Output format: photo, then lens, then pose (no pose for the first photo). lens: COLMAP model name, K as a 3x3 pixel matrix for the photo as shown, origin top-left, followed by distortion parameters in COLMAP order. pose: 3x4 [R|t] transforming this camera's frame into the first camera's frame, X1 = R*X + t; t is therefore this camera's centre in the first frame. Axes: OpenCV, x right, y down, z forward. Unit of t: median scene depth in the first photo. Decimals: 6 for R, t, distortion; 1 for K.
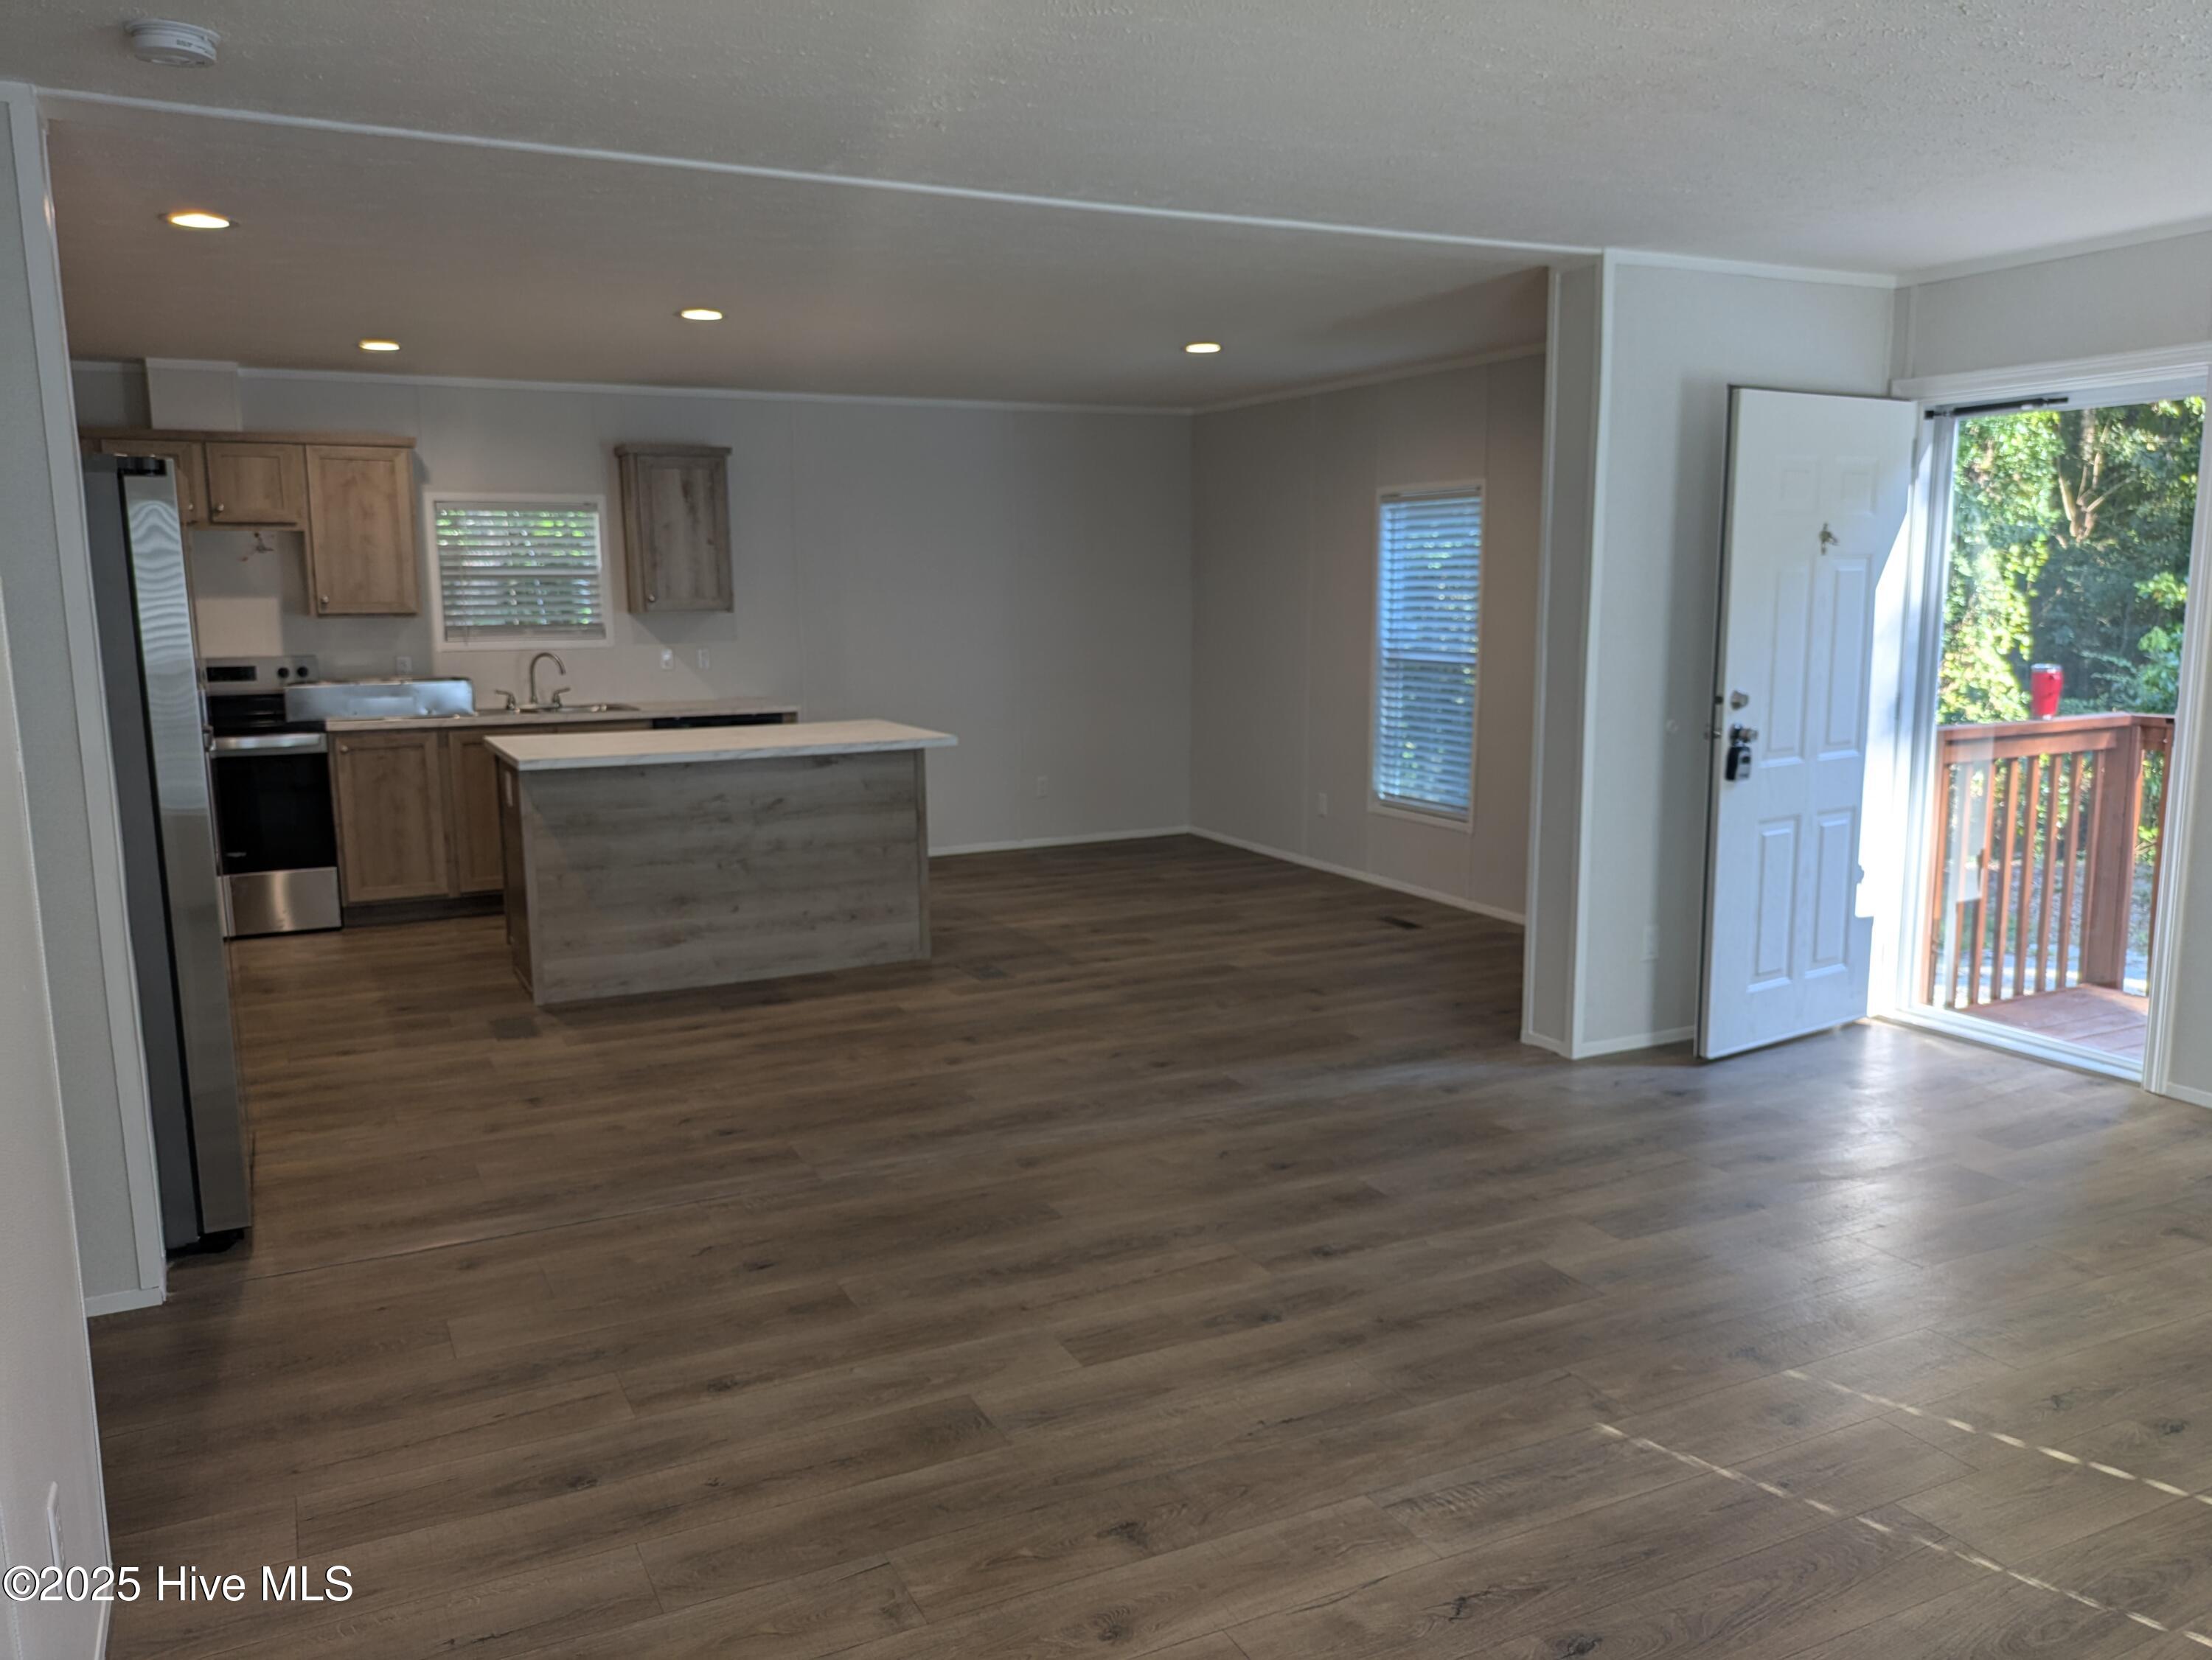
lens RADIAL K [[1690.0, 0, 1106.0], [0, 1690.0, 830.0], [0, 0, 1]] dist [0.035349, -0.005161]
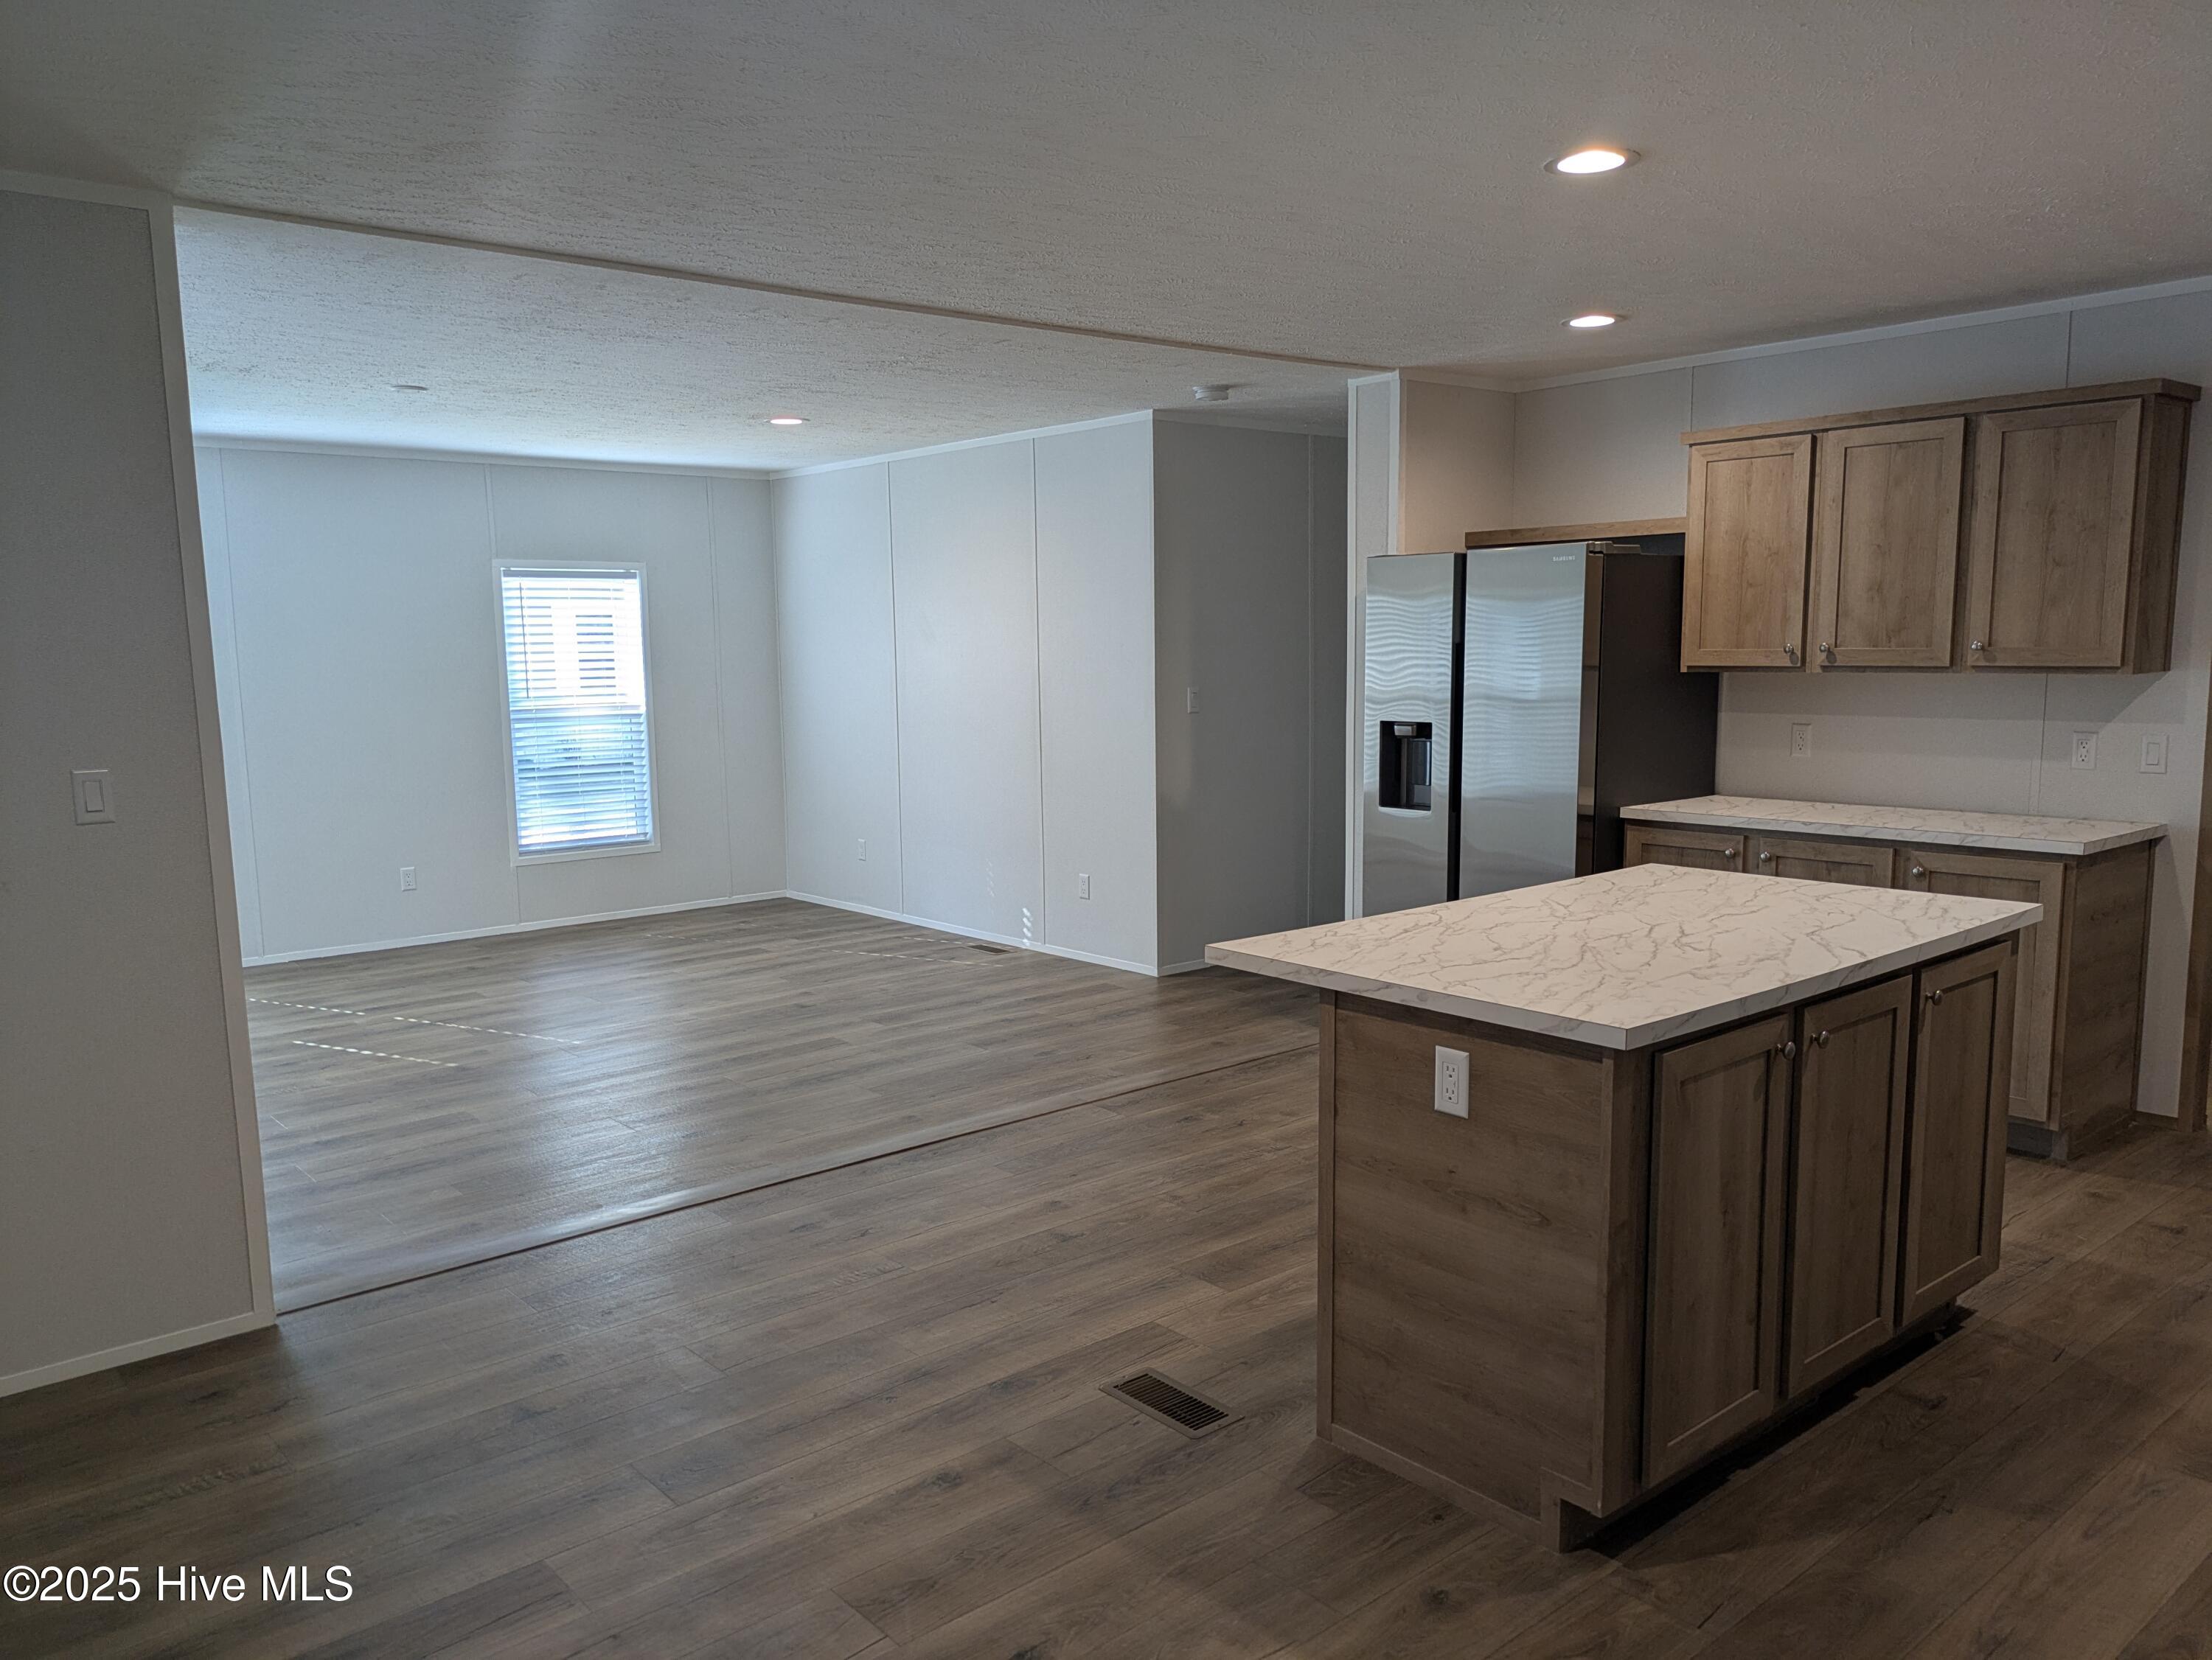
lens RADIAL K [[1656.6, 0, 1106.6], [0, 1656.6, 903.4], [0, 0, 1]] dist [0.037728, -0.006909]
pose [[-0.972733, 0.060336, -0.223943, 0.059786], [-0.012652, 0.950327, 0.310997, -0.258718], [0.231584, 0.305351, -0.923650, 1.679150]]
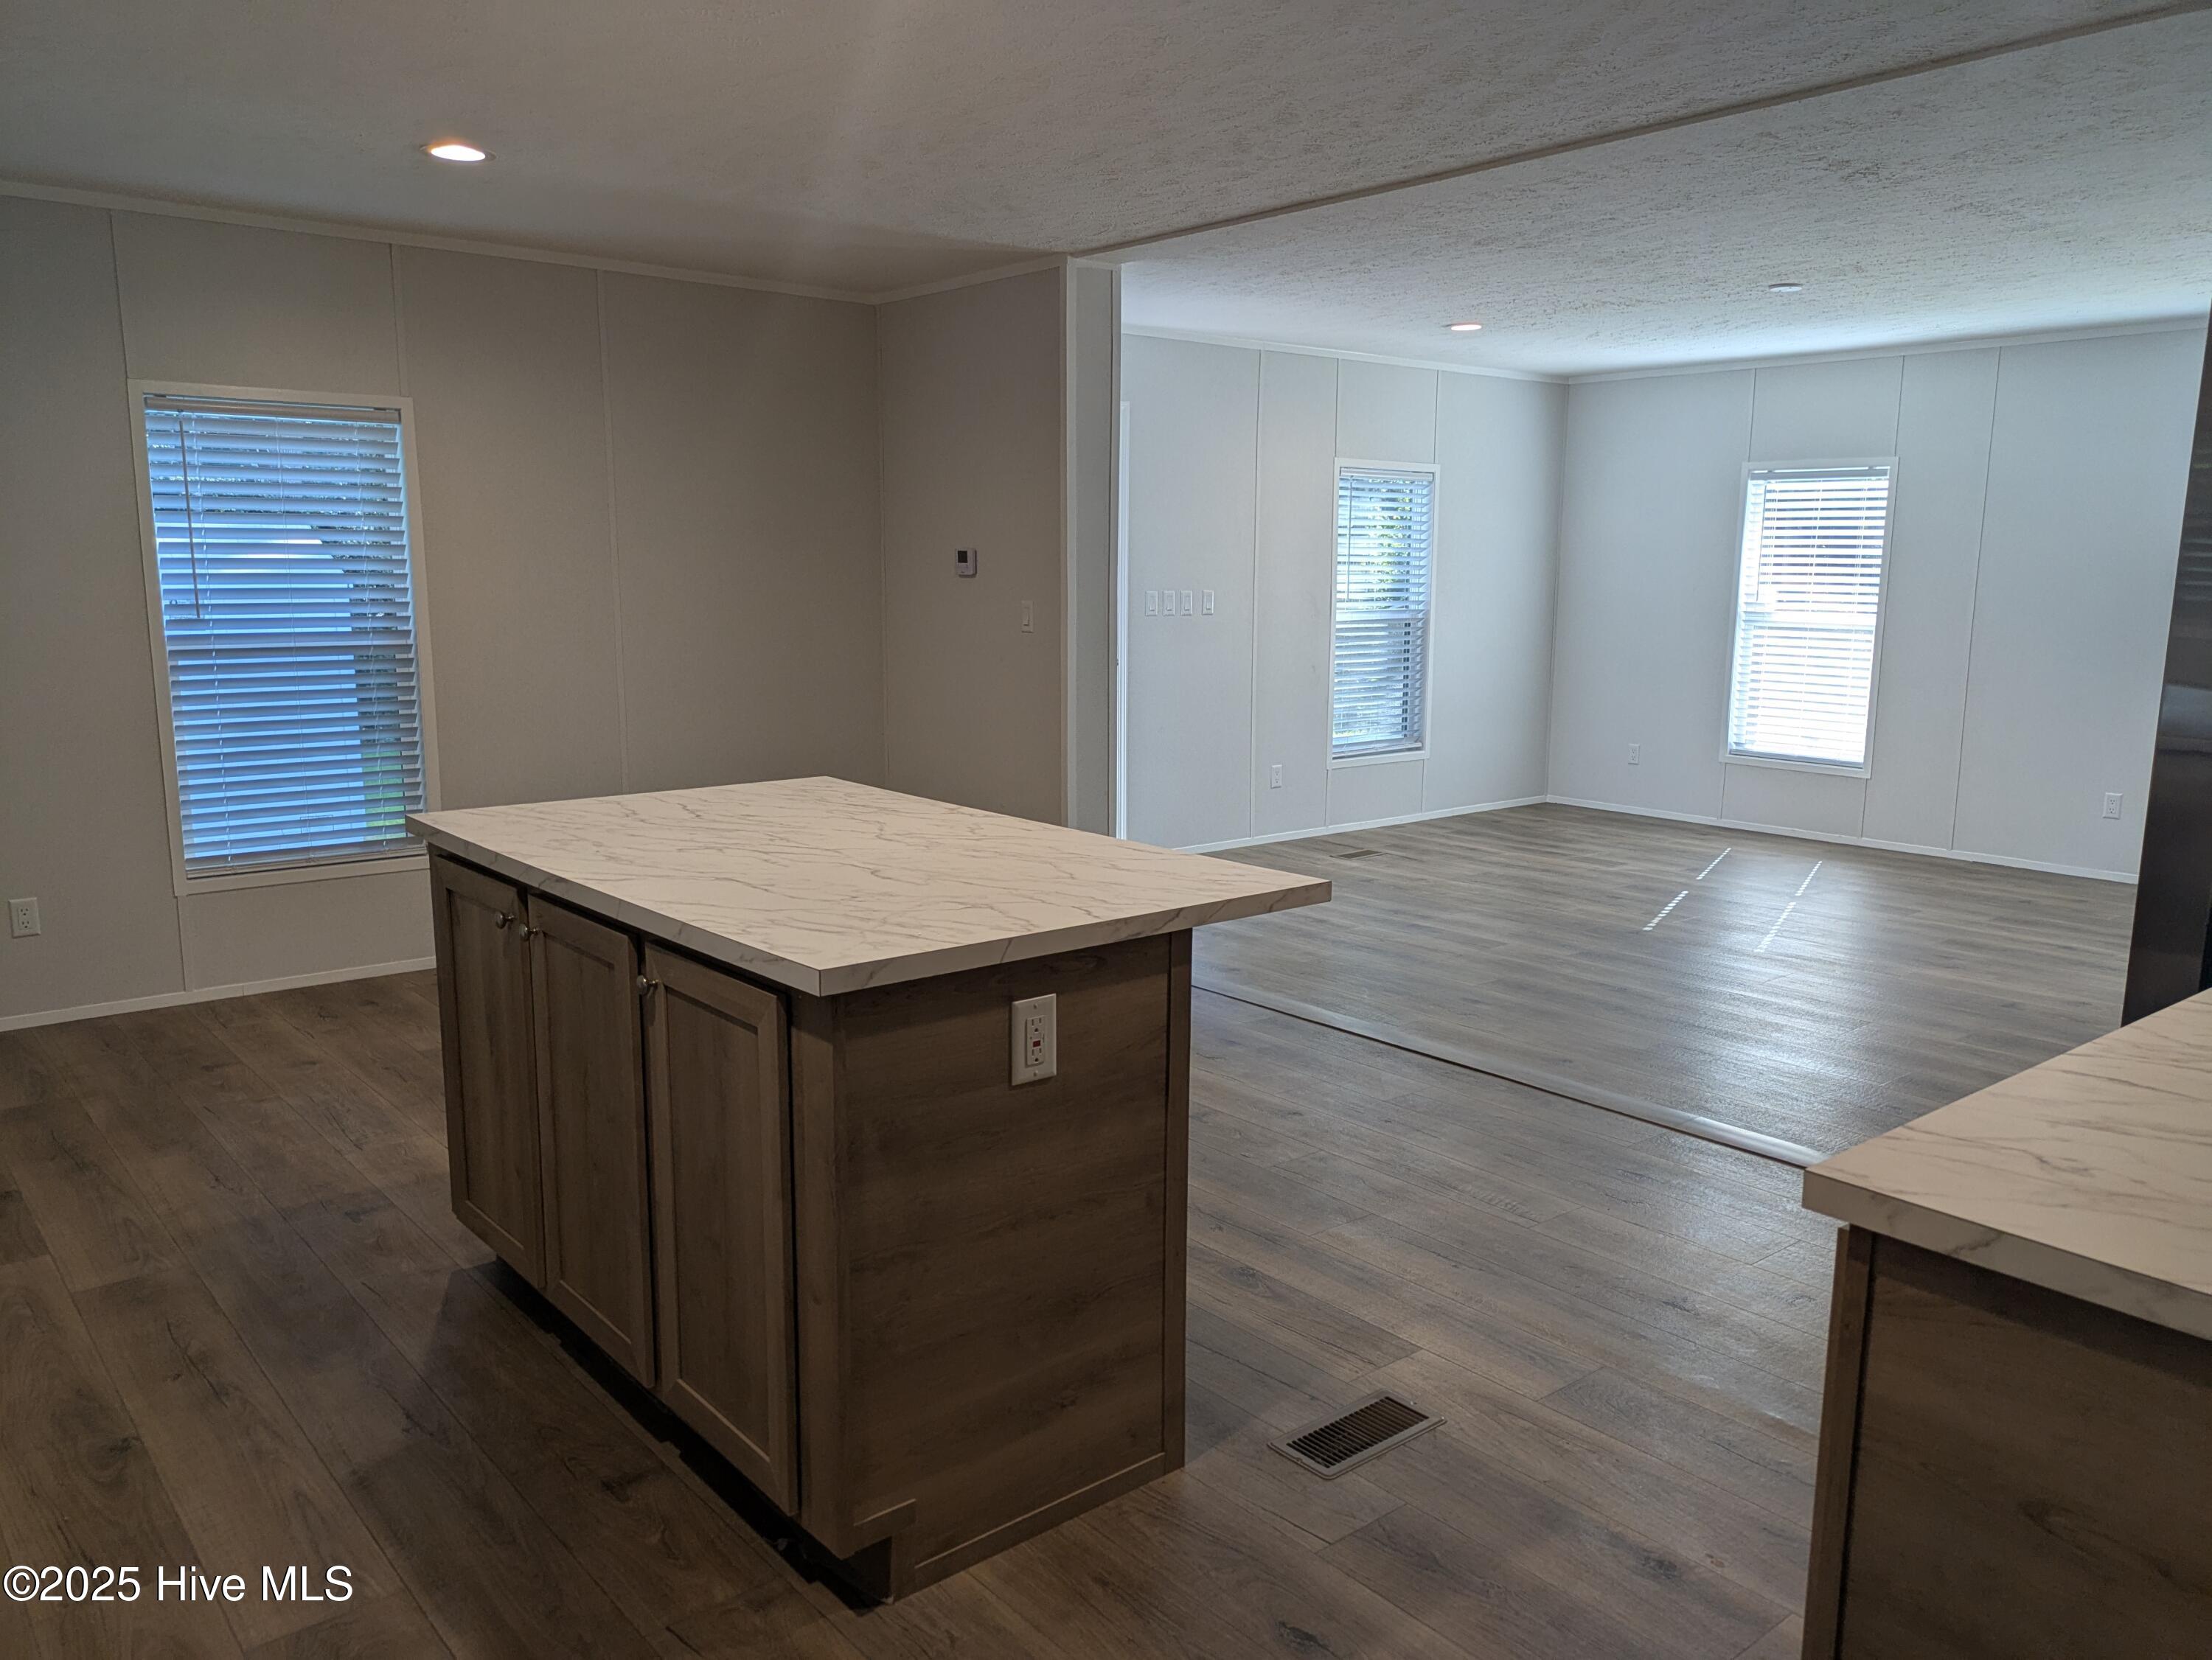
lens RADIAL K [[1613.2, 0, 1133.0], [0, 1613.2, 817.2], [0, 0, 1]] dist [0.007574, 0.002908]
pose [[-0.231270, -0.148020, 0.961563, -0.782992], [0.136855, 0.973581, 0.182786, -0.152617], [-0.963216, 0.173867, -0.204903, 1.174409]]
